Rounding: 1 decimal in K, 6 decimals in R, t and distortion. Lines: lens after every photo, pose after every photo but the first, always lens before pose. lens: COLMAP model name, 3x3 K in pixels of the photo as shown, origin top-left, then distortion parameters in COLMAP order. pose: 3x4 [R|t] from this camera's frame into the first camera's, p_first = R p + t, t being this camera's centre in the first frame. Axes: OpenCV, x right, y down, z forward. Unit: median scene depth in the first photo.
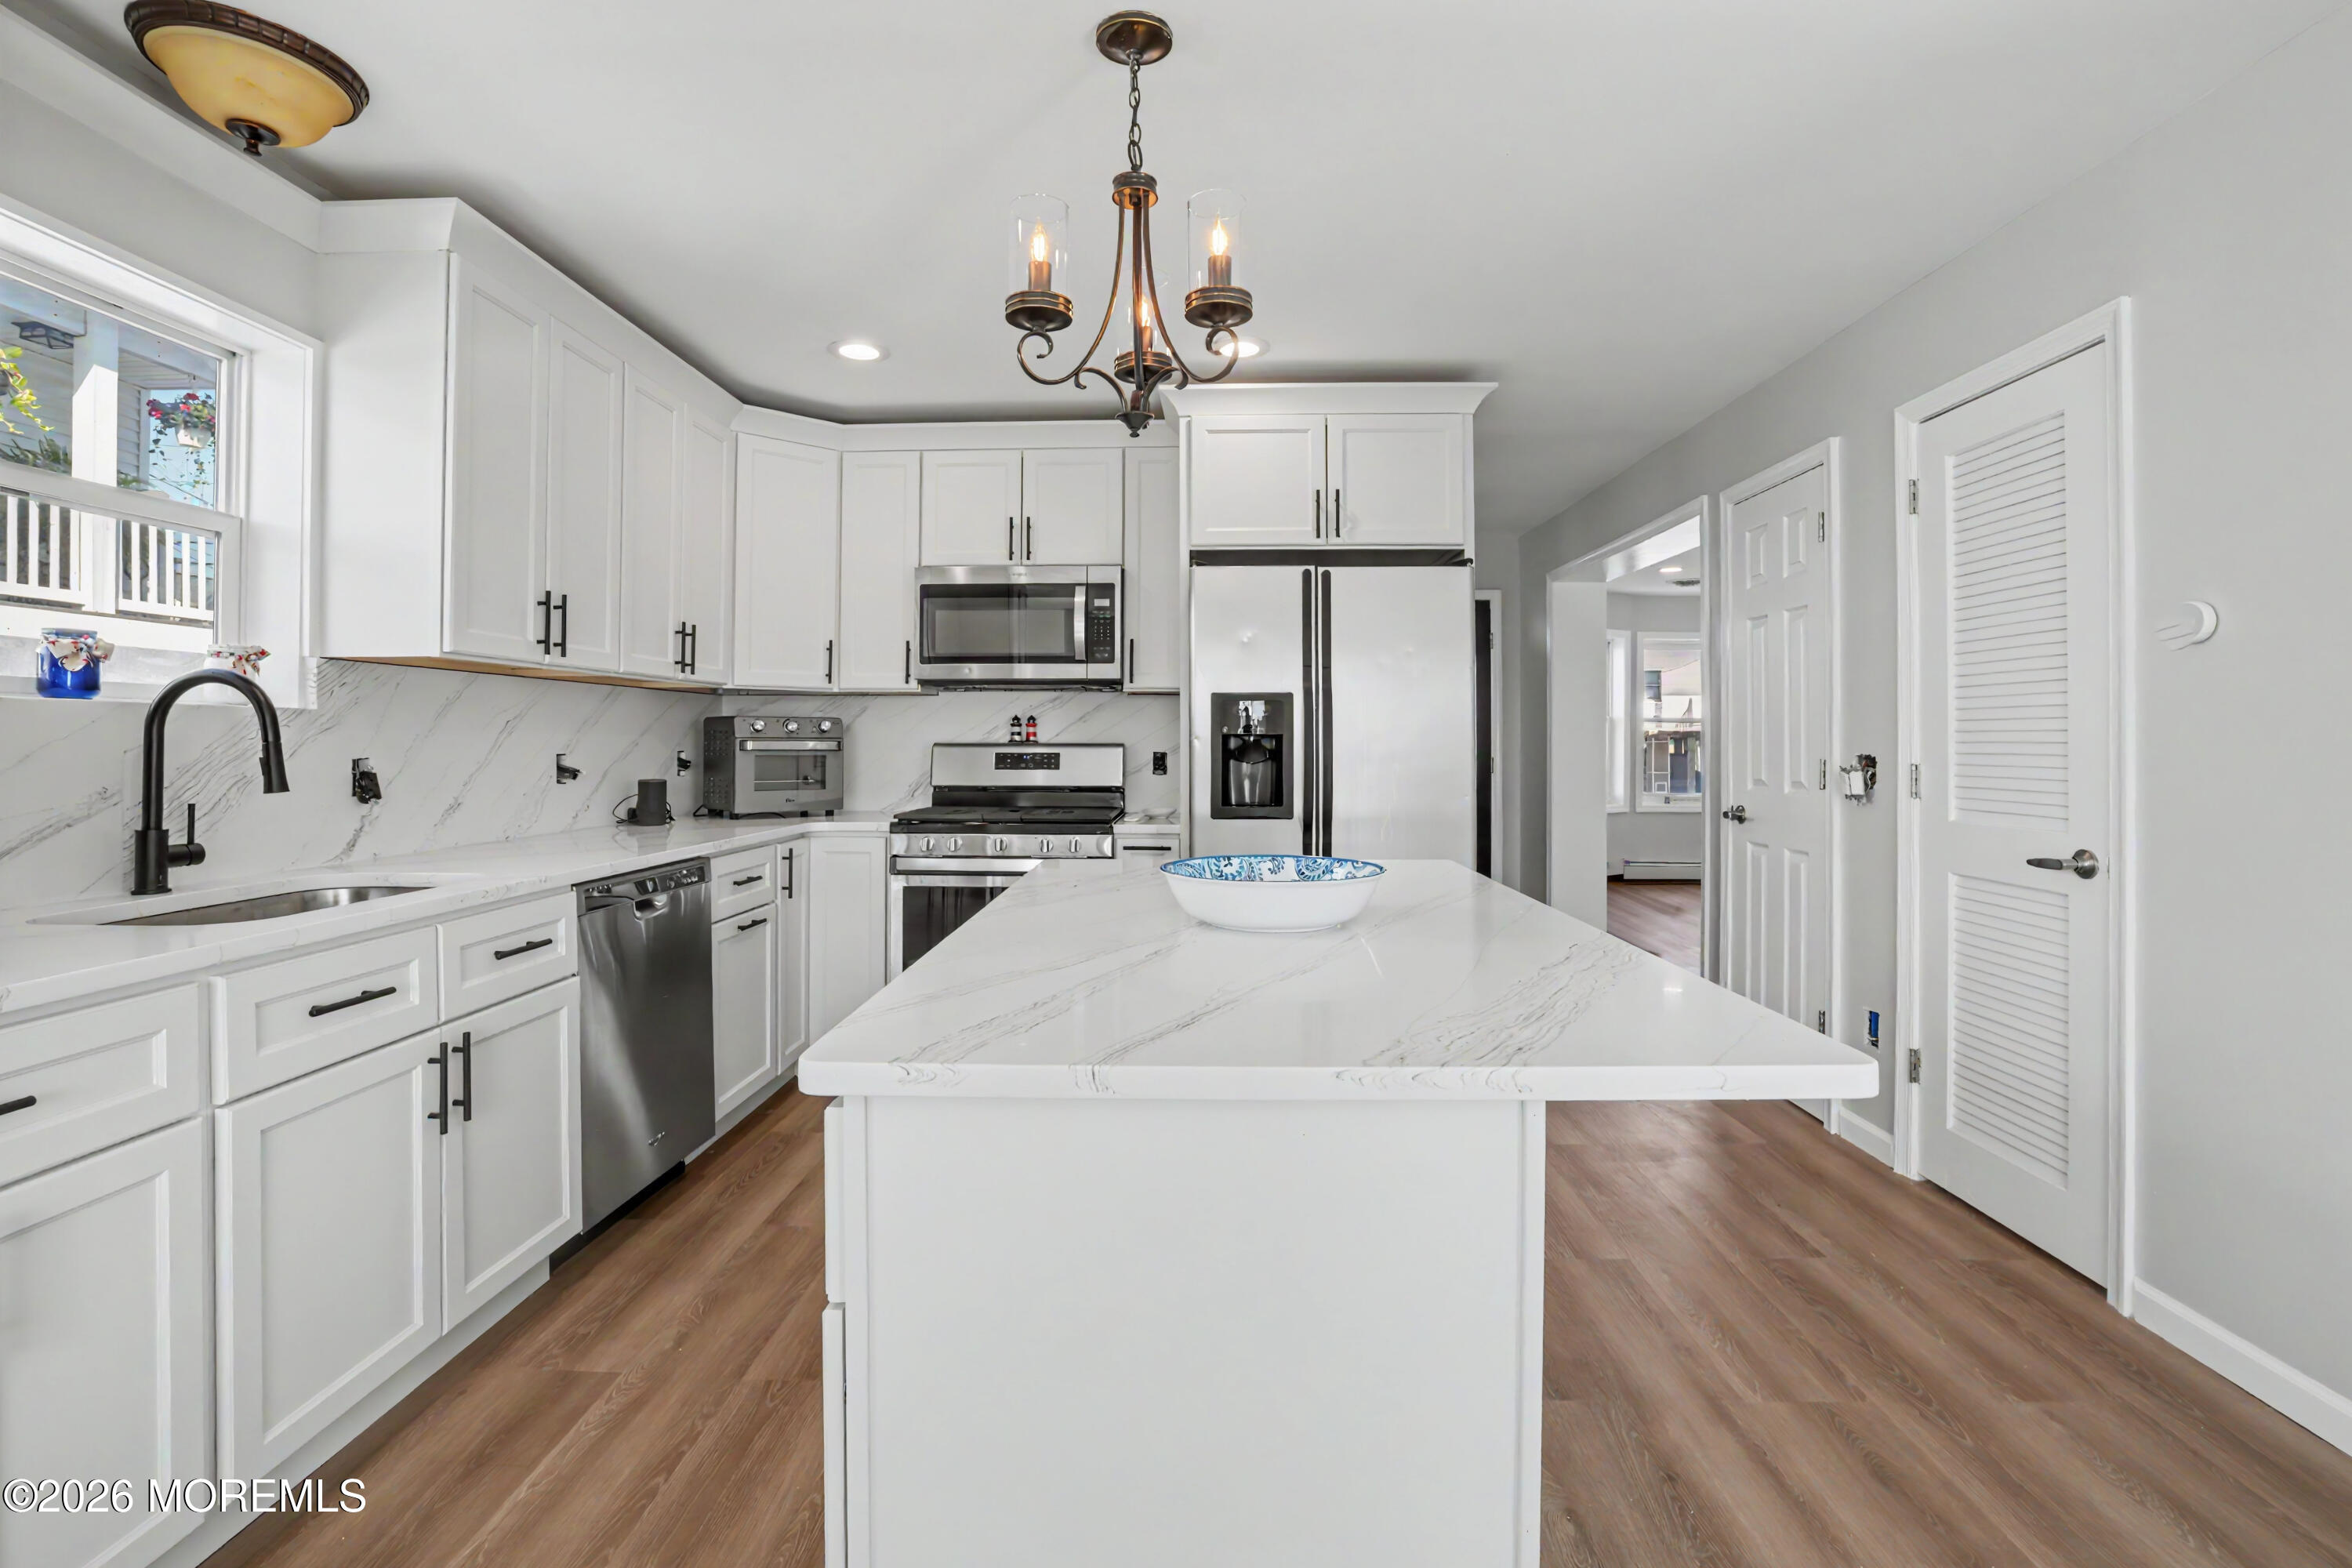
lens RADIAL K [[1018.2, 0, 1144.7], [0, 1018.2, 735.3], [0, 0, 1]] dist [-0.041957, 0.013402]
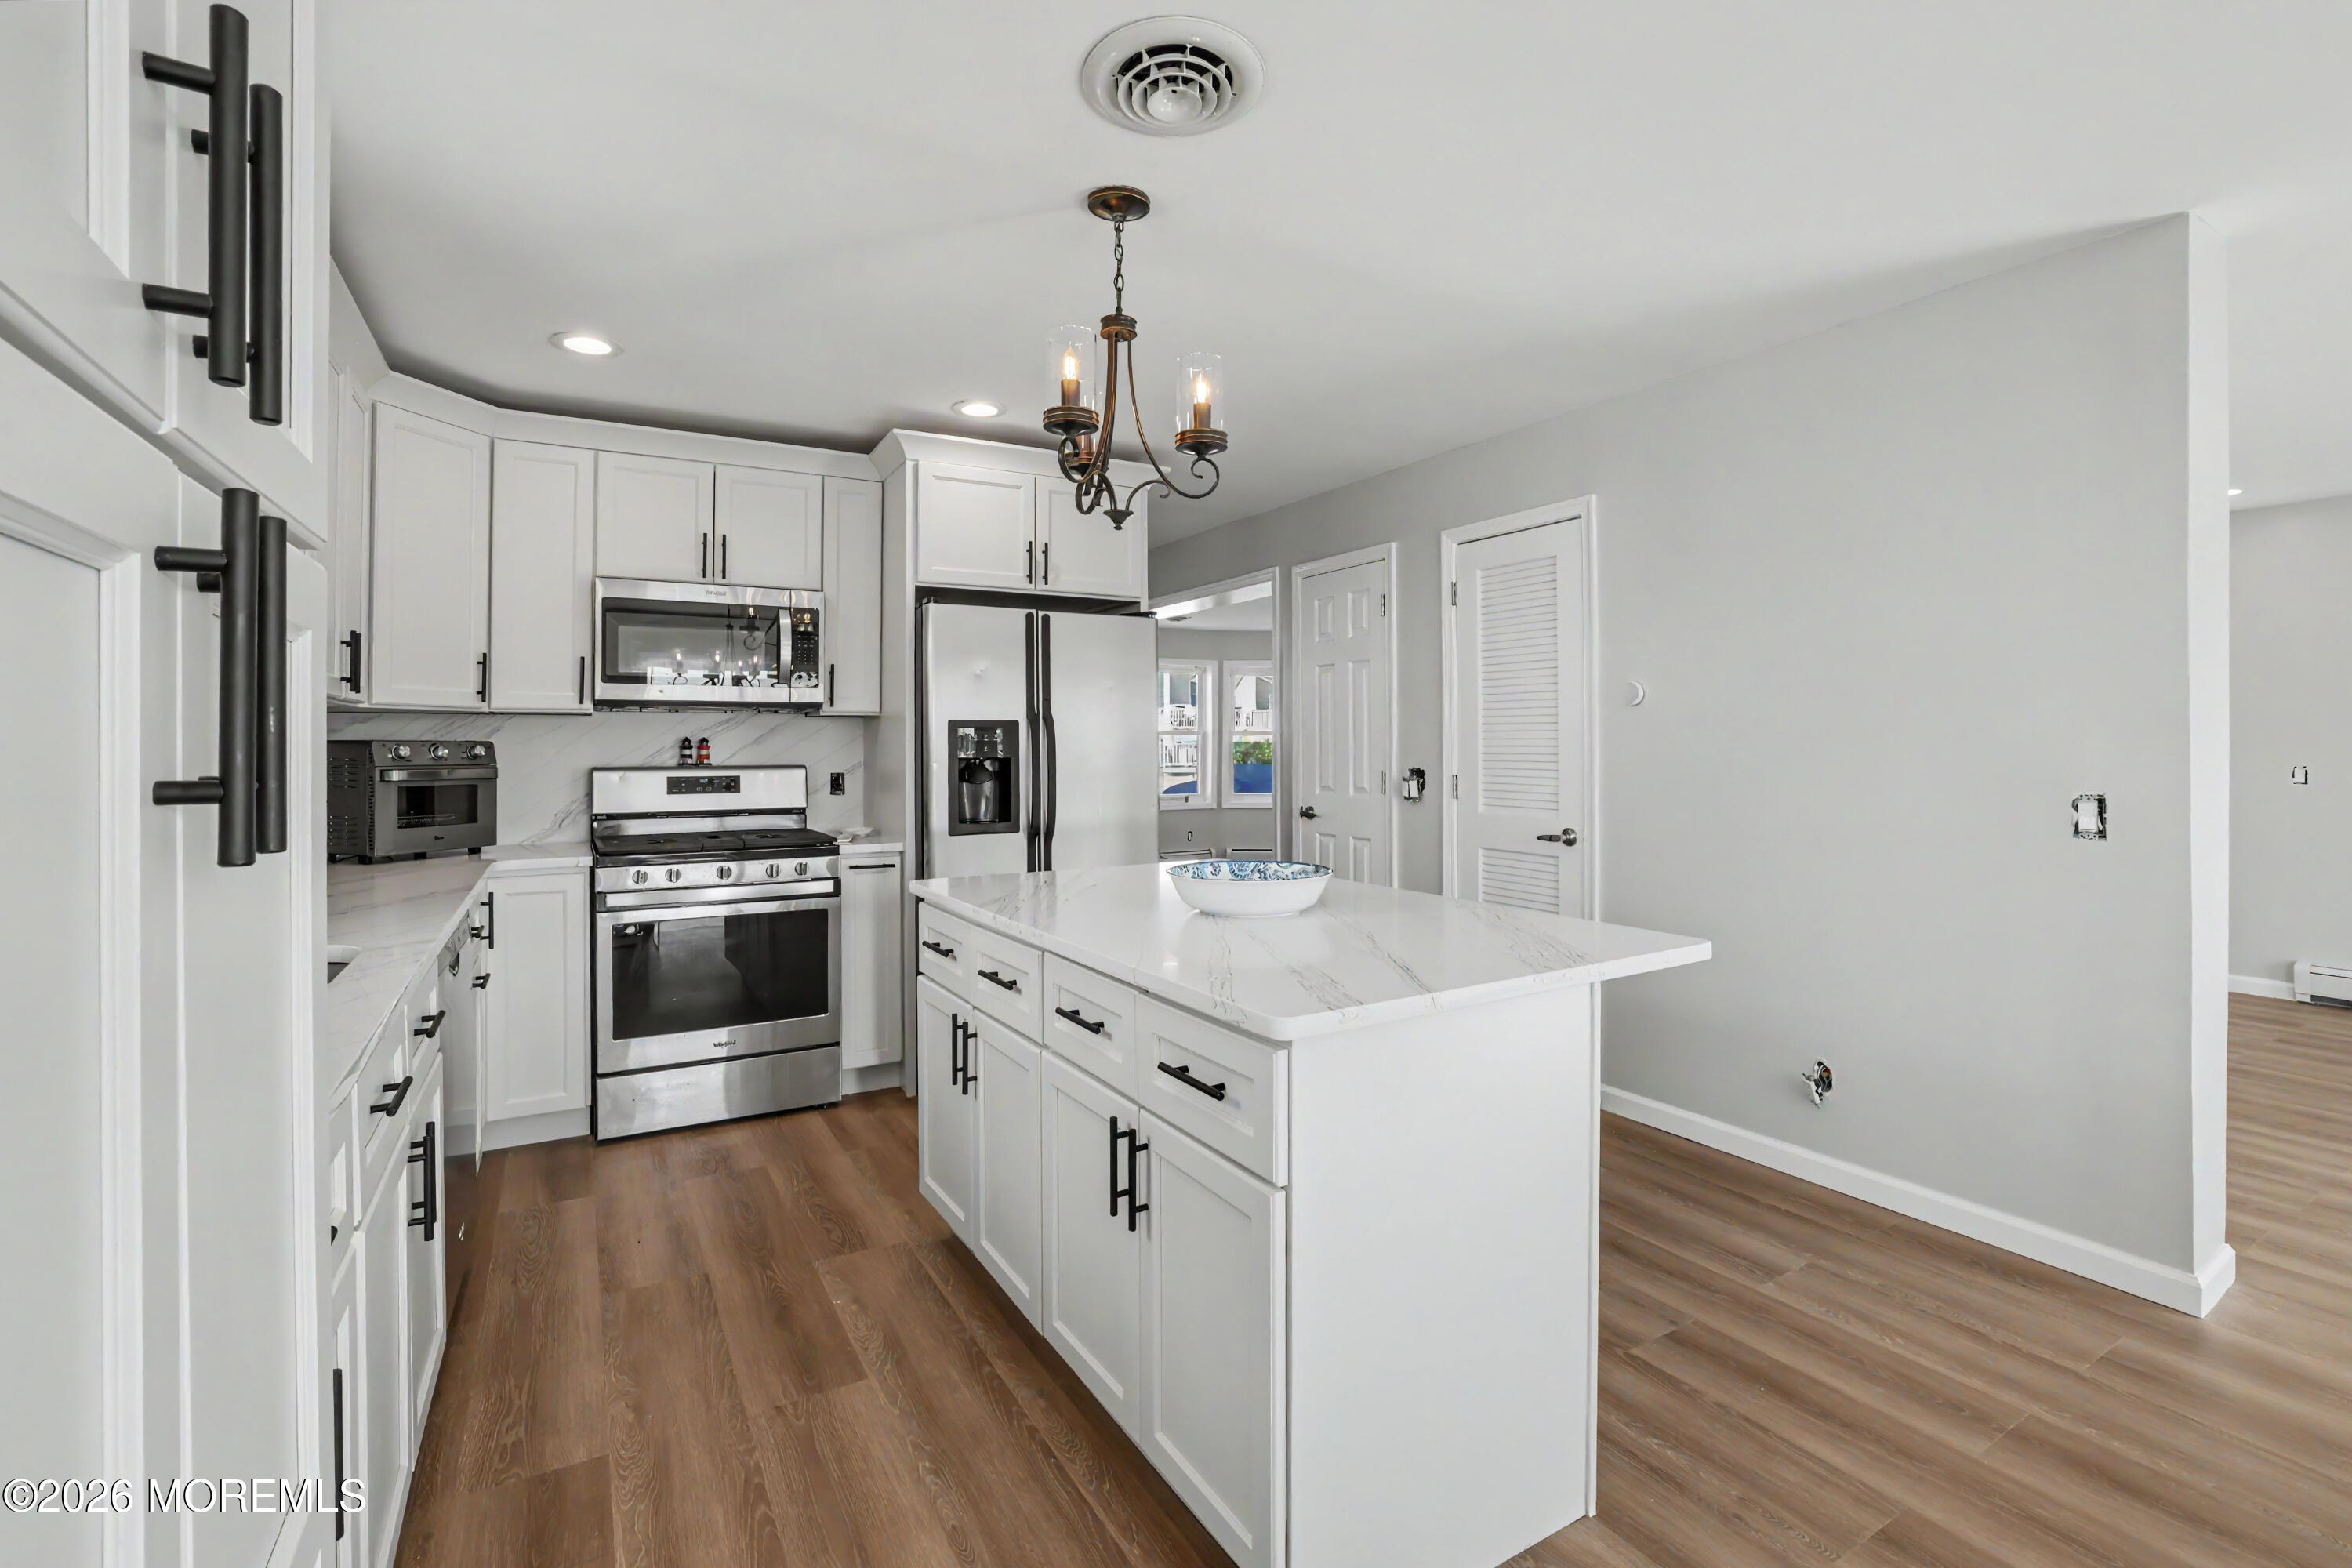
lens RADIAL K [[1018.2, 0, 1133.2], [0, 1018.2, 742.4], [0, 0, 1]] dist [-0.041957, 0.013402]
pose [[0.859396, -0.004124, 0.511293, -0.344496], [0.003269, 0.999991, 0.002571, -0.021440], [-0.511300, -0.000537, 0.859402, -0.038545]]
